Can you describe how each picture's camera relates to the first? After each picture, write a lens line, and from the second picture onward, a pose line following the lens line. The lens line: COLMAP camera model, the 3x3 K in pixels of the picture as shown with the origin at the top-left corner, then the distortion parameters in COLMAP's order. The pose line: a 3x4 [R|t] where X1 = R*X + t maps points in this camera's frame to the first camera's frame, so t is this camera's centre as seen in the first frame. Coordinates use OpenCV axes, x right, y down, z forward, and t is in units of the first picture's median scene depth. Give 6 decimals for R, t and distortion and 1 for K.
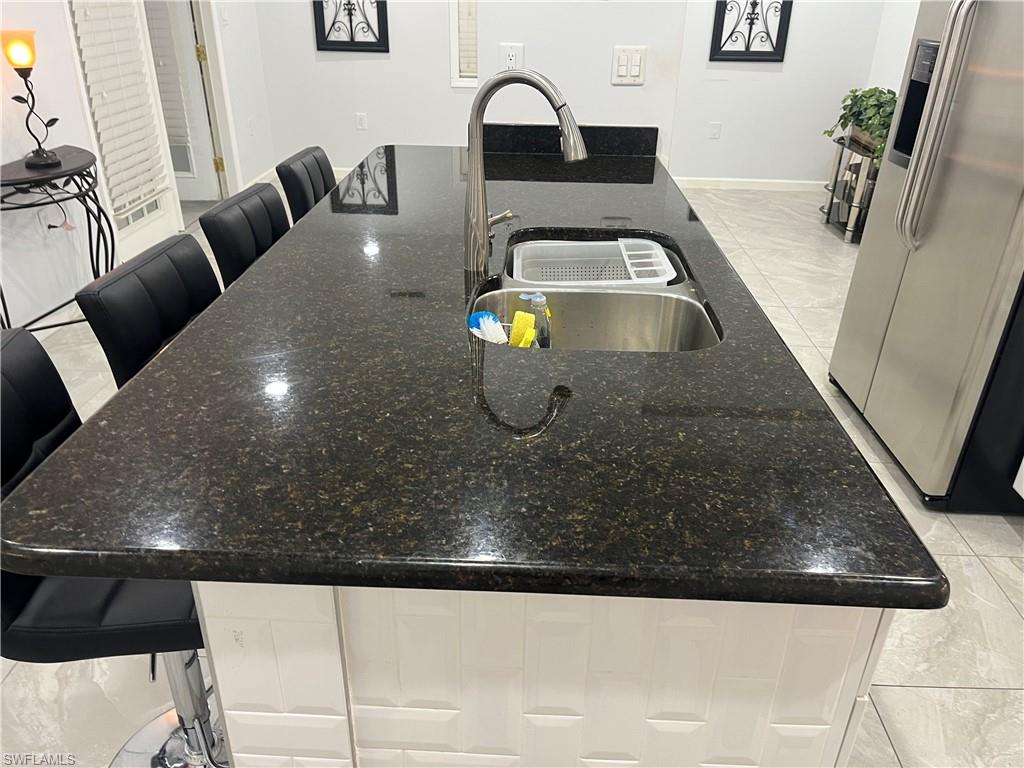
lens RADIAL K [[776.1, 0, 511.9], [0, 776.1, 393.5], [0, 0, 1]] dist [0.070205, -0.095190]
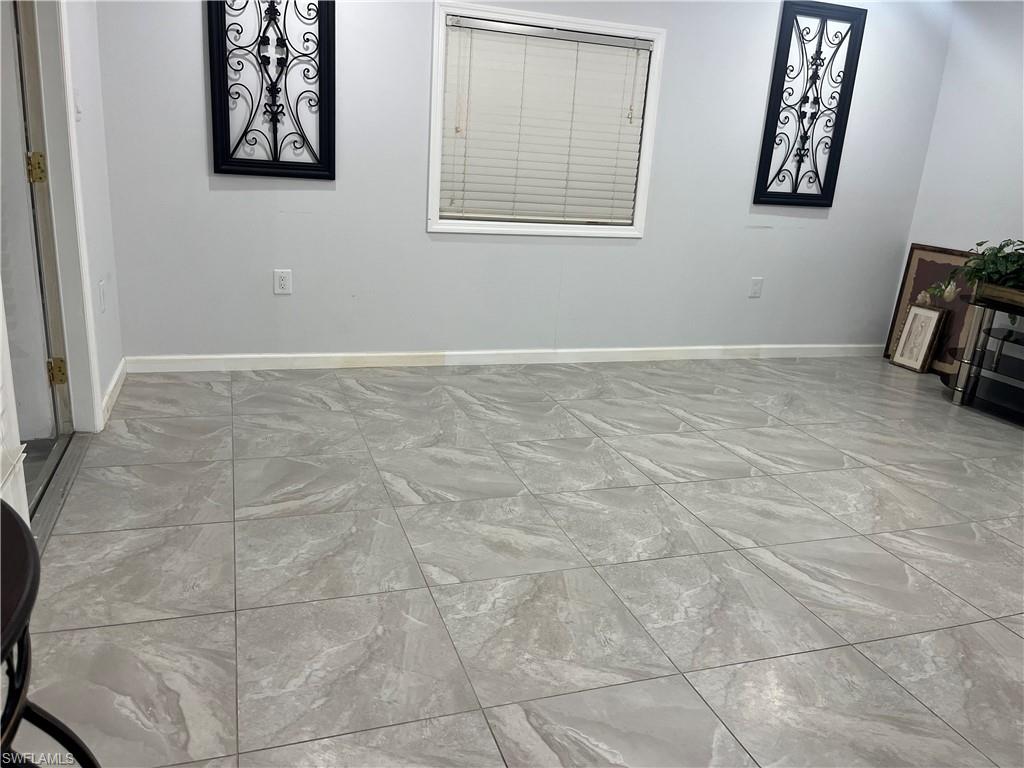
lens RADIAL K [[776.1, 0, 502.6], [0, 776.1, 381.4], [0, 0, 1]] dist [0.070205, -0.095190]
pose [[0.932184, -0.058971, 0.357150, -0.271448], [0.120886, 0.980713, -0.153587, -0.162338], [-0.341204, 0.186345, 0.921333, 0.404373]]
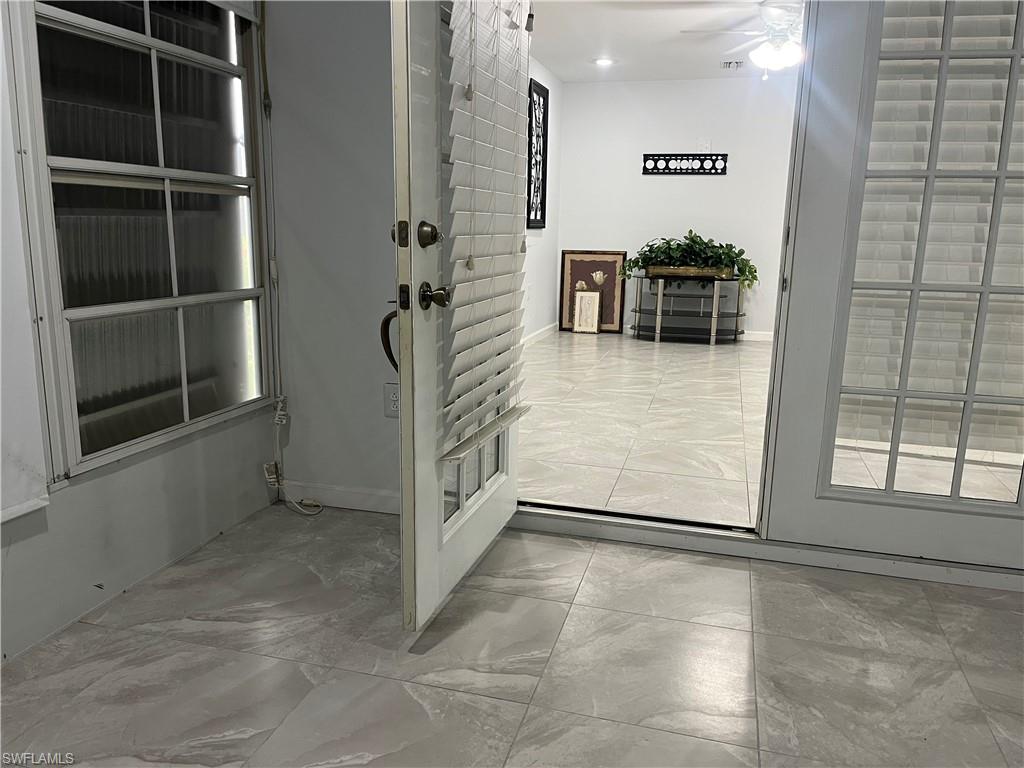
lens RADIAL K [[776.1, 0, 510.2], [0, 776.1, 387.7], [0, 0, 1]] dist [0.070205, -0.095190]
pose [[0.231383, -0.216459, 0.948476, -0.783732], [0.438953, 0.893283, 0.096779, -0.348520], [-0.868206, 0.393944, 0.301706, 0.798129]]
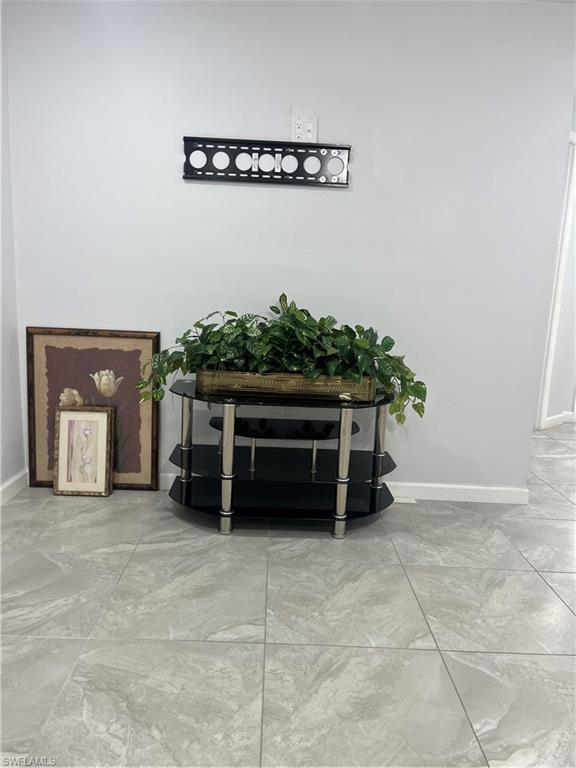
lens RADIAL K [[582.1, 0, 282.1], [0, 582.1, 380.2], [0, 0, 1]] dist [0.070205, -0.095190]
pose [[-0.044384, -0.196360, 0.979527, -0.004273], [0.423954, 0.884122, 0.196445, -0.357250], [-0.904595, 0.423993, 0.044007, 0.832050]]
